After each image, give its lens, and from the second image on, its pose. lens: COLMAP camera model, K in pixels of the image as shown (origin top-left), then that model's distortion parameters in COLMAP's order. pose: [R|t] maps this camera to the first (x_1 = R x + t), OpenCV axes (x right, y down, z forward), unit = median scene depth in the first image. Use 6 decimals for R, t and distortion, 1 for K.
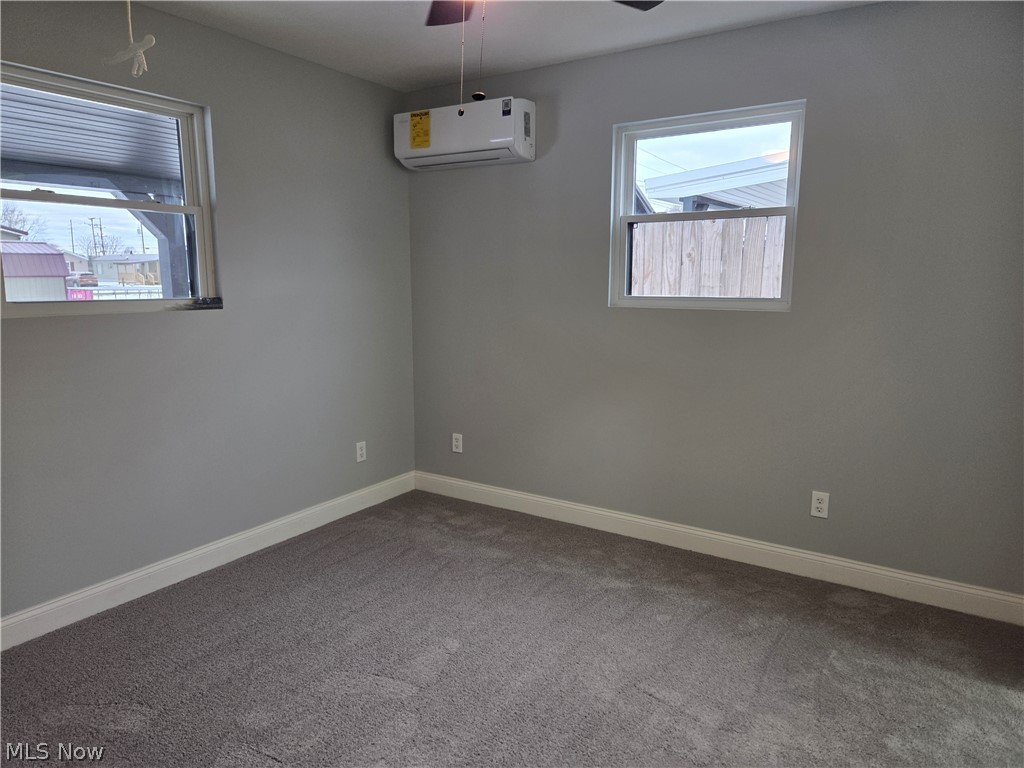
lens RADIAL K [[721.8, 0, 512.0], [0, 721.8, 384.0], [0, 0, 1]] dist [0.104878, -0.000438]
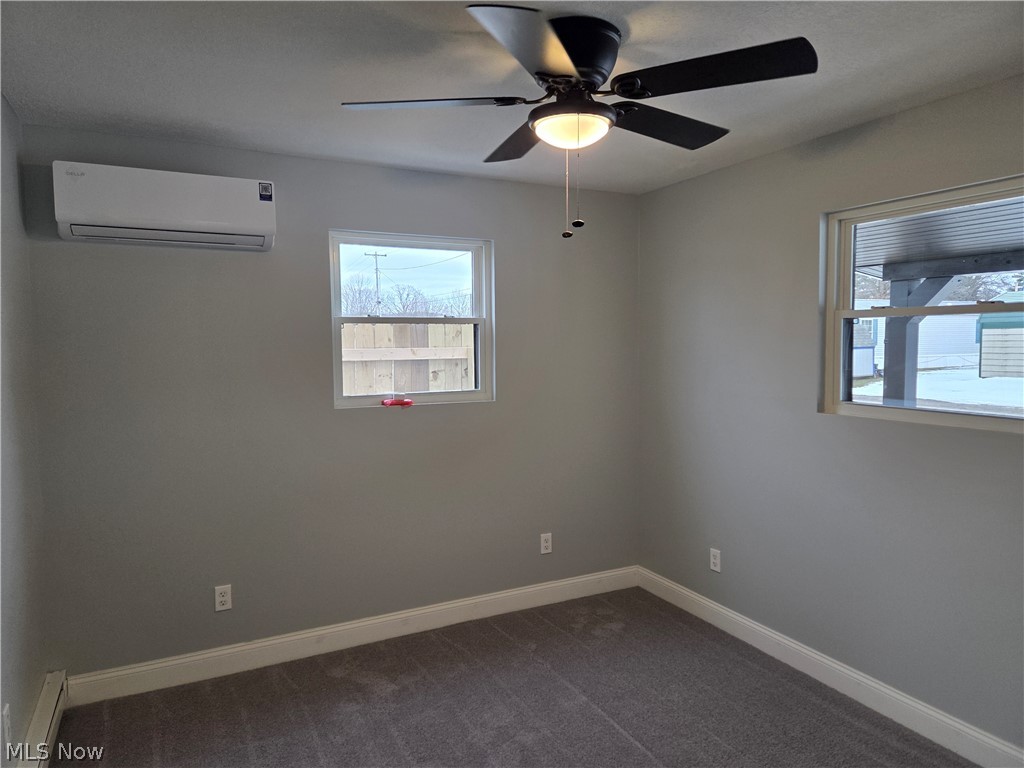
lens RADIAL K [[682.9, 0, 512.0], [0, 682.9, 384.0], [0, 0, 1]] dist [0.029726, -0.001661]
pose [[0.492095, -0.041645, 0.869545, -0.579757], [0.162509, 0.985691, -0.044760, -0.062100], [-0.855238, 0.163335, 0.491822, 0.368848]]
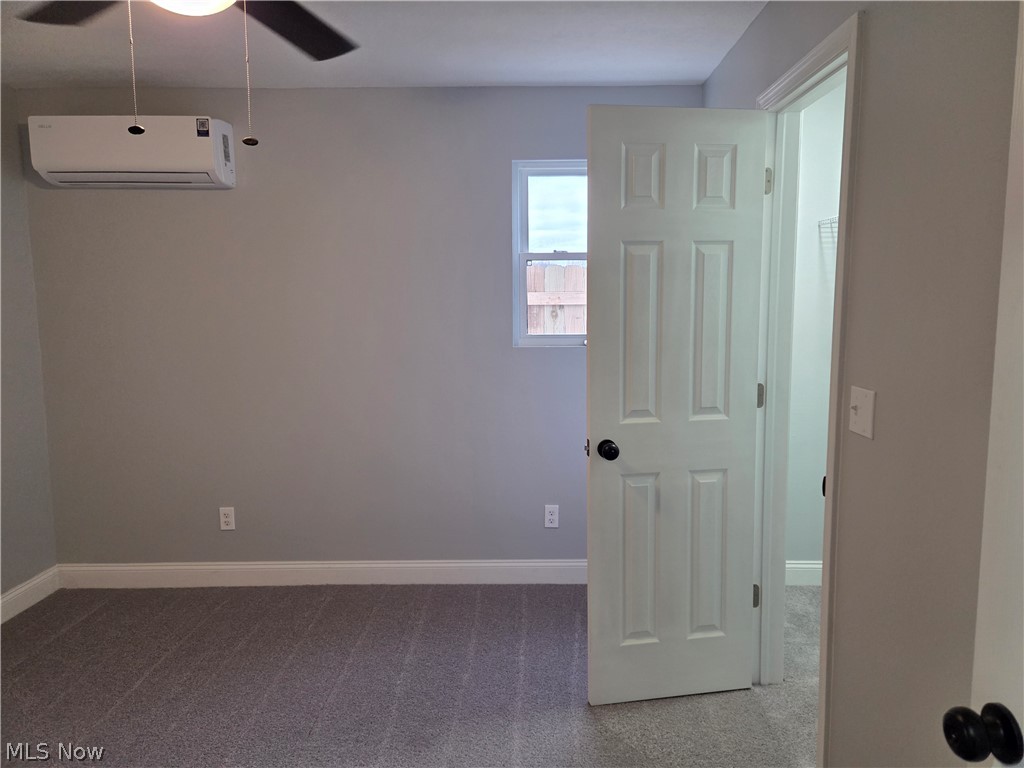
lens RADIAL K [[700.5, 0, 547.9], [0, 700.5, 376.7], [0, 0, 1]] dist [0.006163, 0.004551]
pose [[0.830659, -0.062323, 0.553283, -0.145618], [0.093676, 0.995194, -0.028538, -0.015677], [-0.548845, 0.075535, 0.832505, 0.090295]]
